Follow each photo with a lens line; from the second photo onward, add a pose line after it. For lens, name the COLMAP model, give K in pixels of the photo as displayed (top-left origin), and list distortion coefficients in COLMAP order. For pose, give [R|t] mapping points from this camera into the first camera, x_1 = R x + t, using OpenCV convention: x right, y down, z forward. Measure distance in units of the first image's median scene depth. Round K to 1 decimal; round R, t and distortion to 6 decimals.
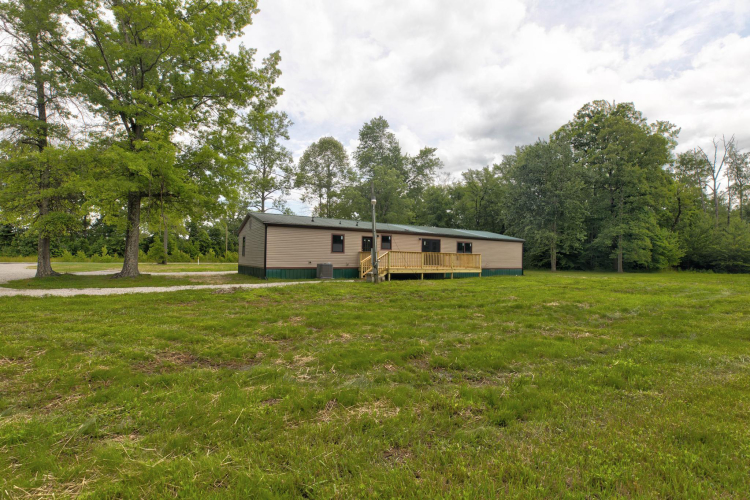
lens RADIAL K [[339.3, 0, 375.6], [0, 339.3, 248.8], [0, 0, 1]] dist [0.000682, -0.001549]
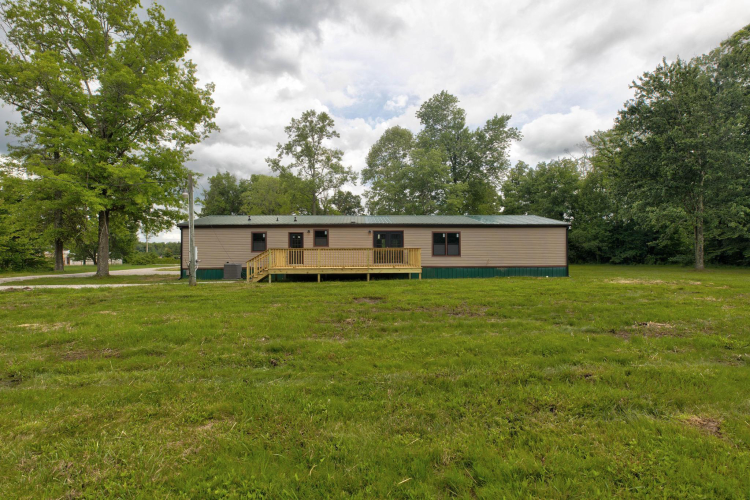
lens RADIAL K [[339.3, 0, 375.8], [0, 339.3, 256.7], [0, 0, 1]] dist [0.000682, -0.001549]
pose [[0.884394, -0.019243, -0.466344, 0.541800], [0.036164, 0.998971, 0.027362, 0.009985], [0.465338, -0.041064, 0.884180, 0.279011]]
